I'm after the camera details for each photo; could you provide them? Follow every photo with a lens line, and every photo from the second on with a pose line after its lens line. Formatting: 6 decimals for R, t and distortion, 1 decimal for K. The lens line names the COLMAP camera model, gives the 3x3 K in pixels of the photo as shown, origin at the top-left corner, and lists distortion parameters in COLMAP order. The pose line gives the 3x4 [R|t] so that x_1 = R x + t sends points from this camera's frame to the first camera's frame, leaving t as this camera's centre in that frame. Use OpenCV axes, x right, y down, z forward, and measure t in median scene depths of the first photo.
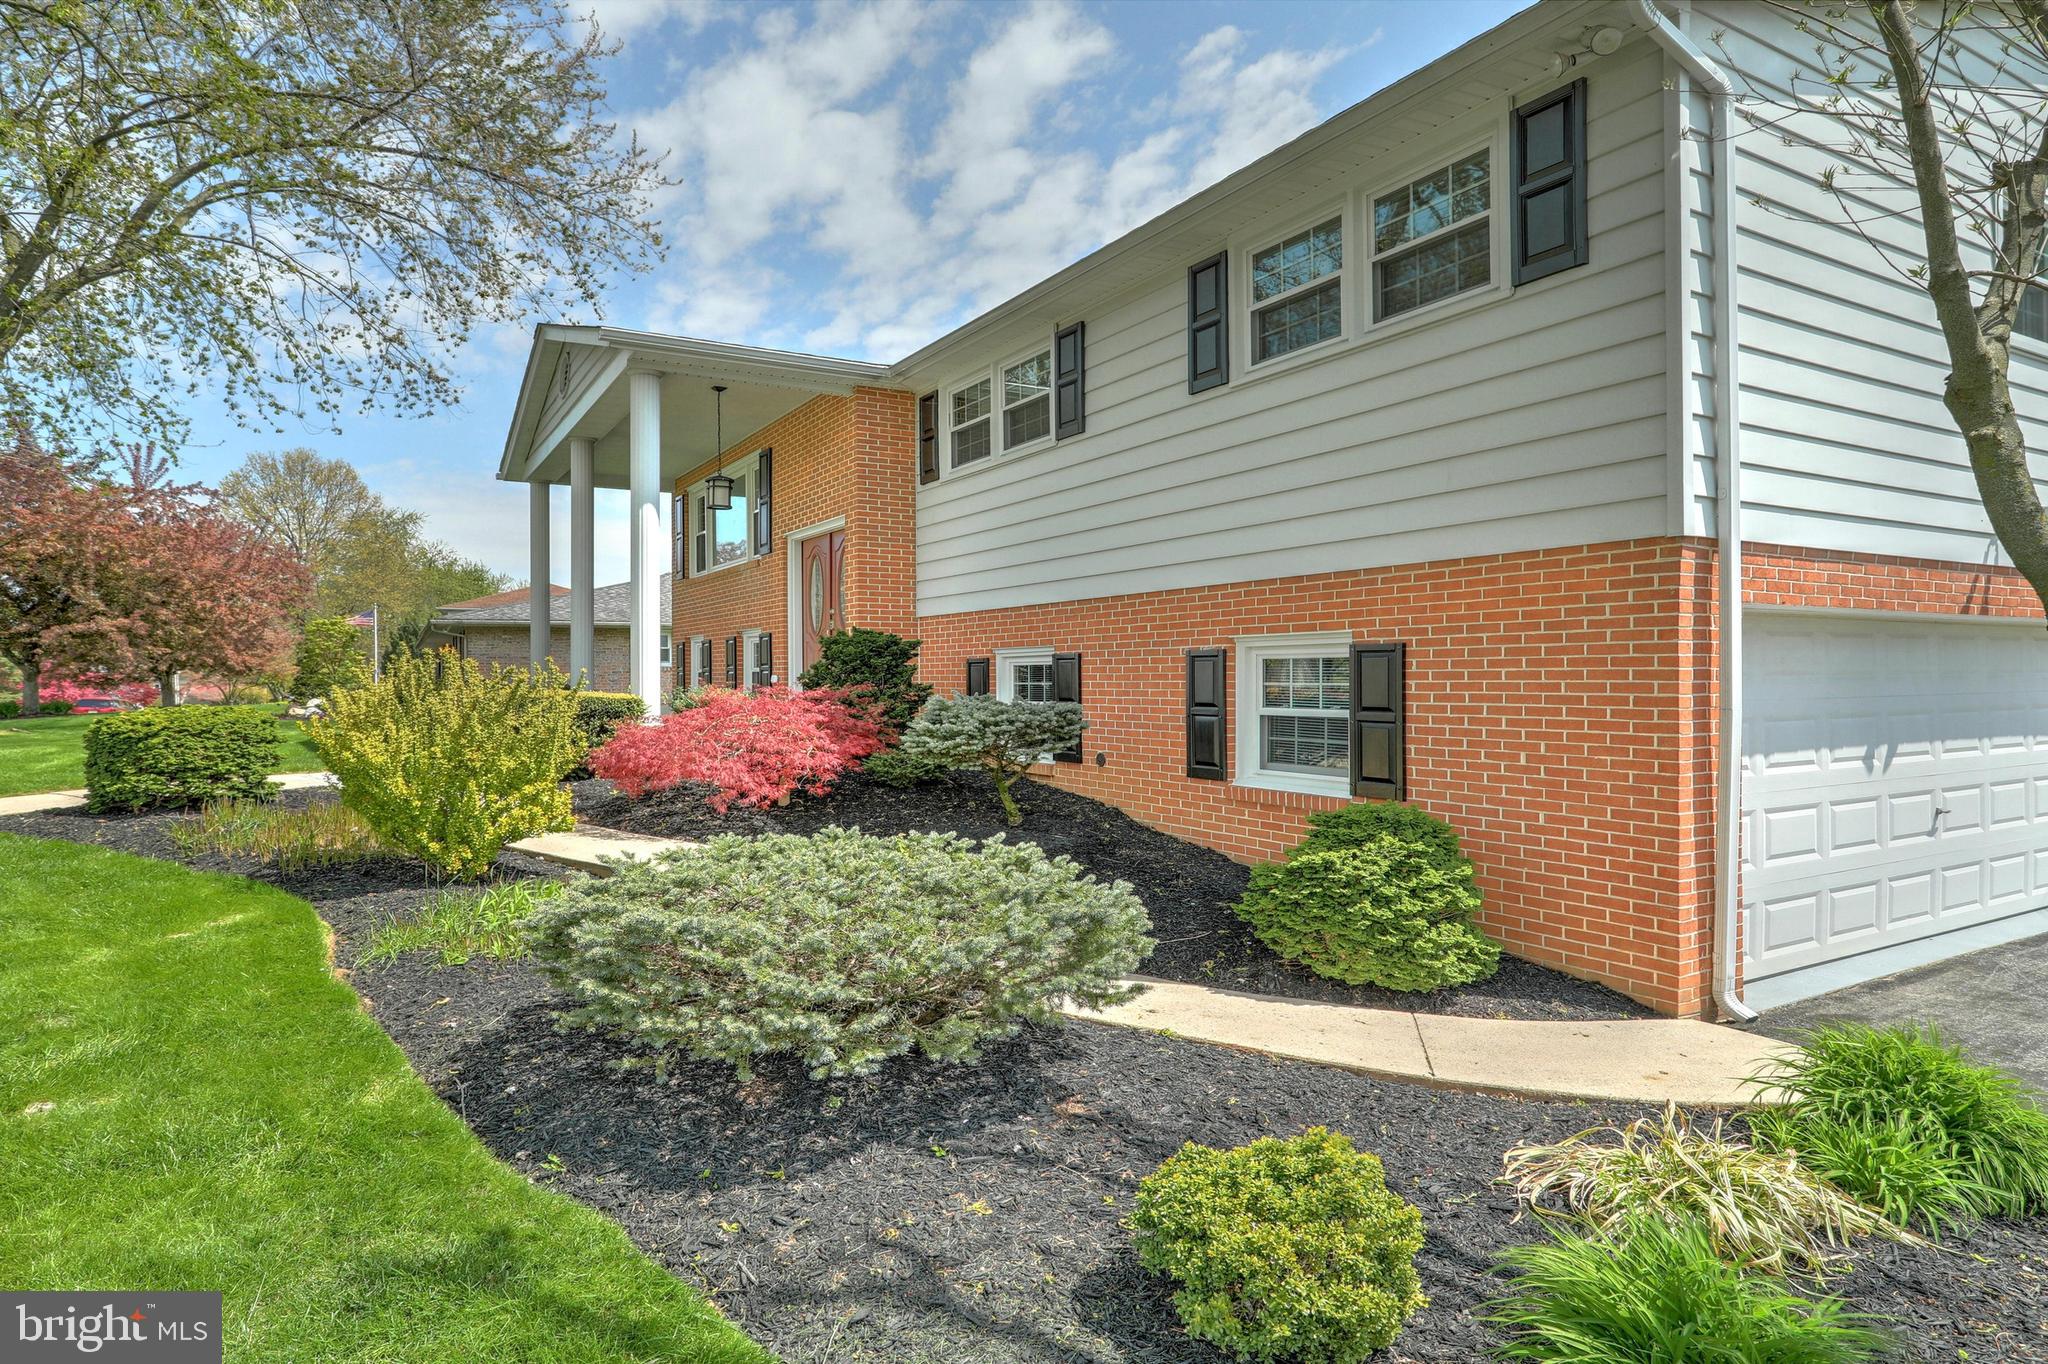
lens RADIAL K [[1038.4, 0, 1024.0], [0, 1038.4, 682.0], [0, 0, 1]] dist [-0.004015, -0.000622]
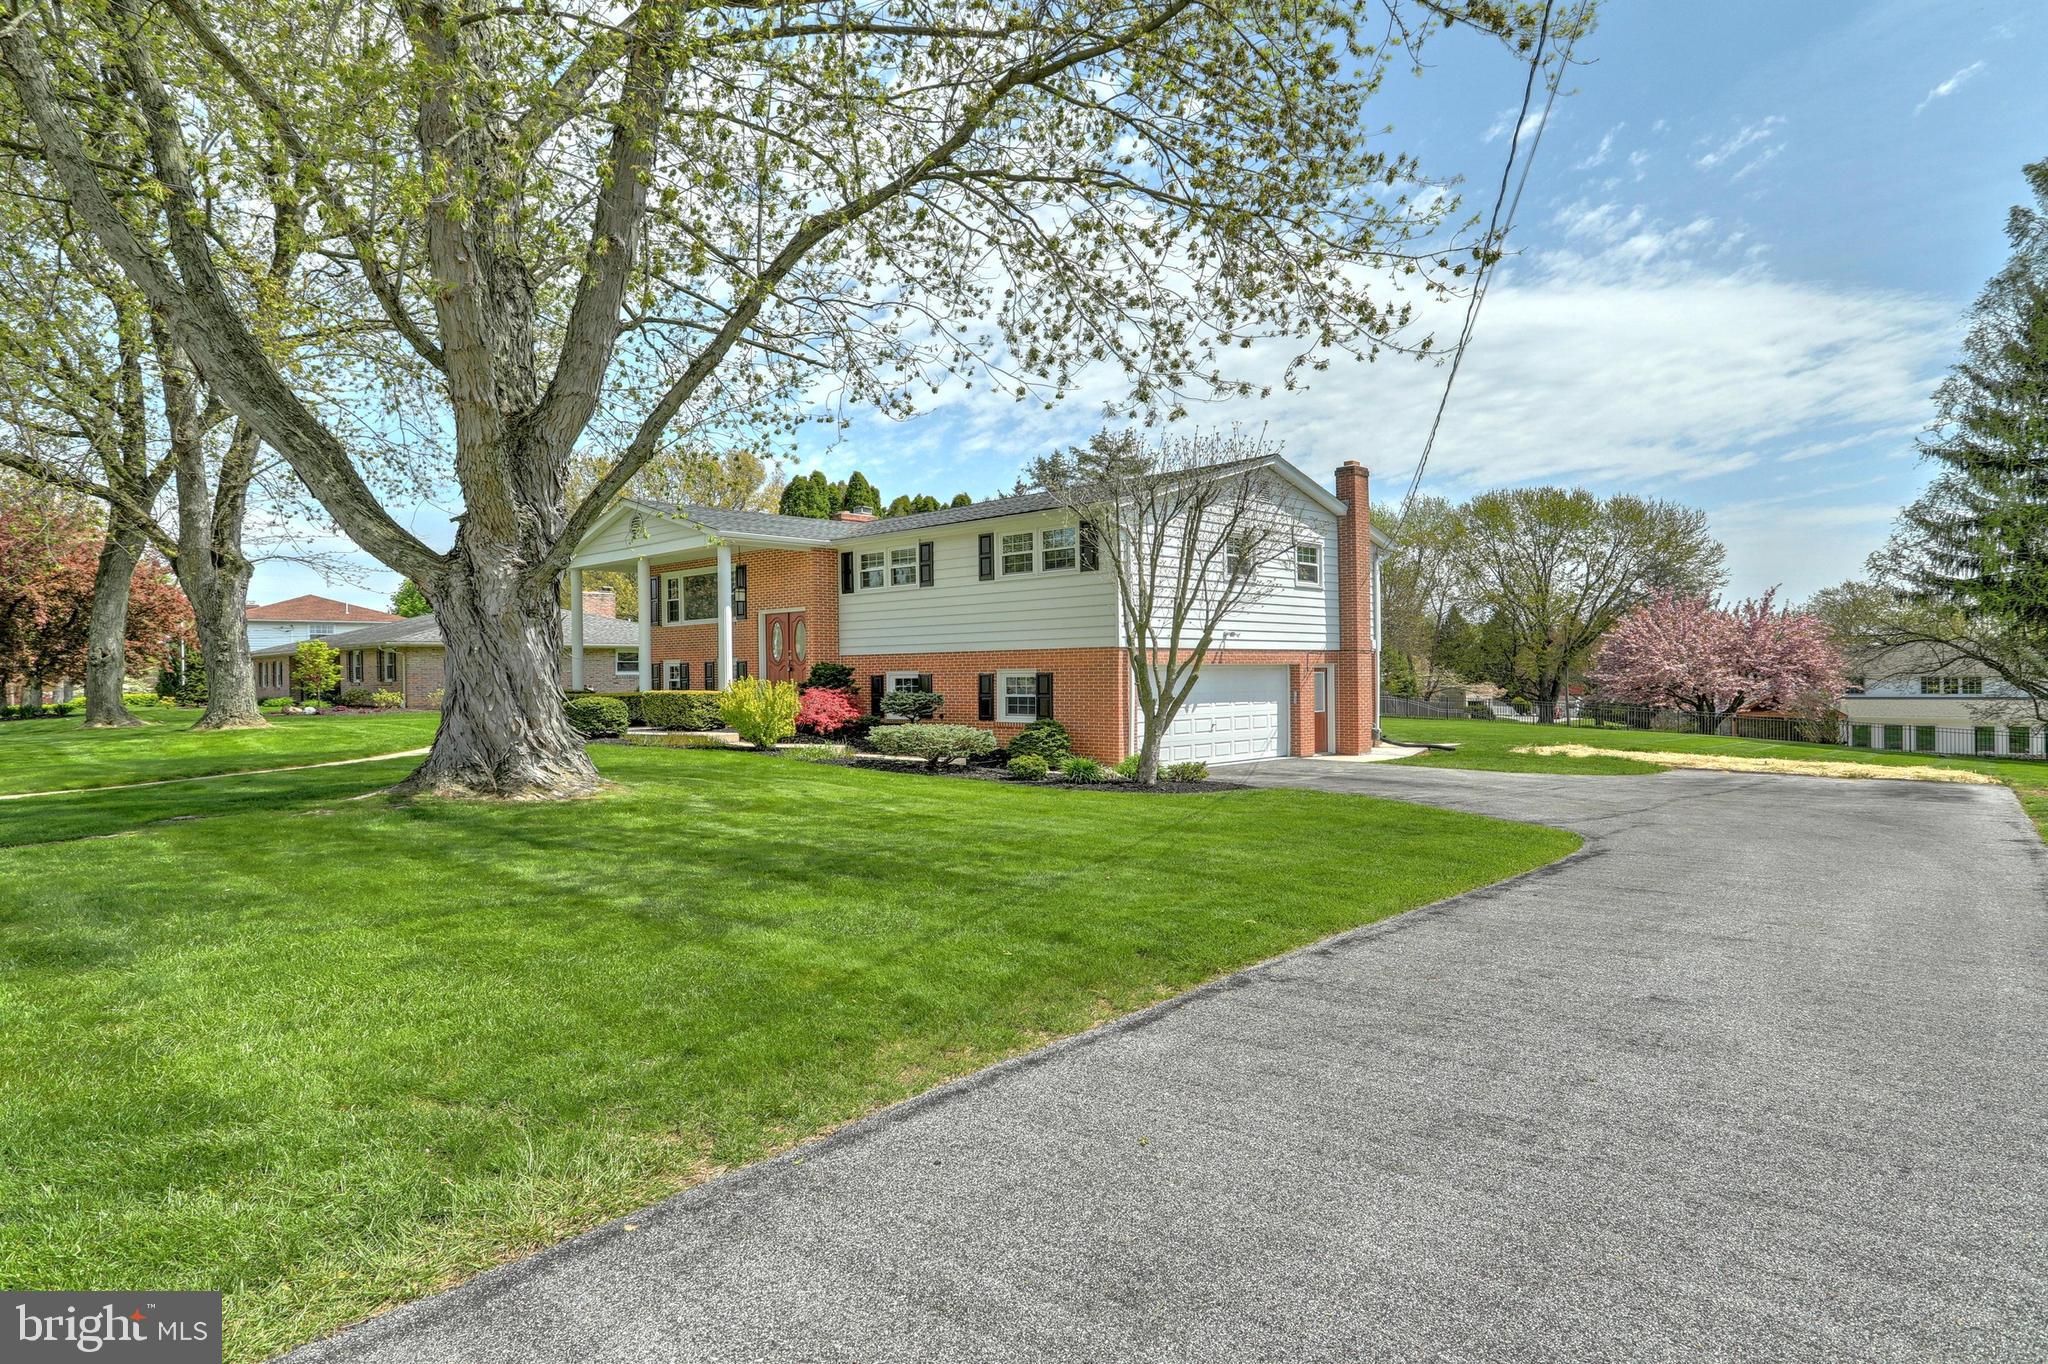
lens RADIAL K [[1038.4, 0, 1024.0], [0, 1038.4, 682.0], [0, 0, 1]] dist [-0.004015, -0.000622]
pose [[0.954195, -0.003486, 0.299165, -0.582239], [0.004331, 0.999988, -0.002161, -0.002539], [-0.299154, 0.003358, 0.954199, -1.753871]]
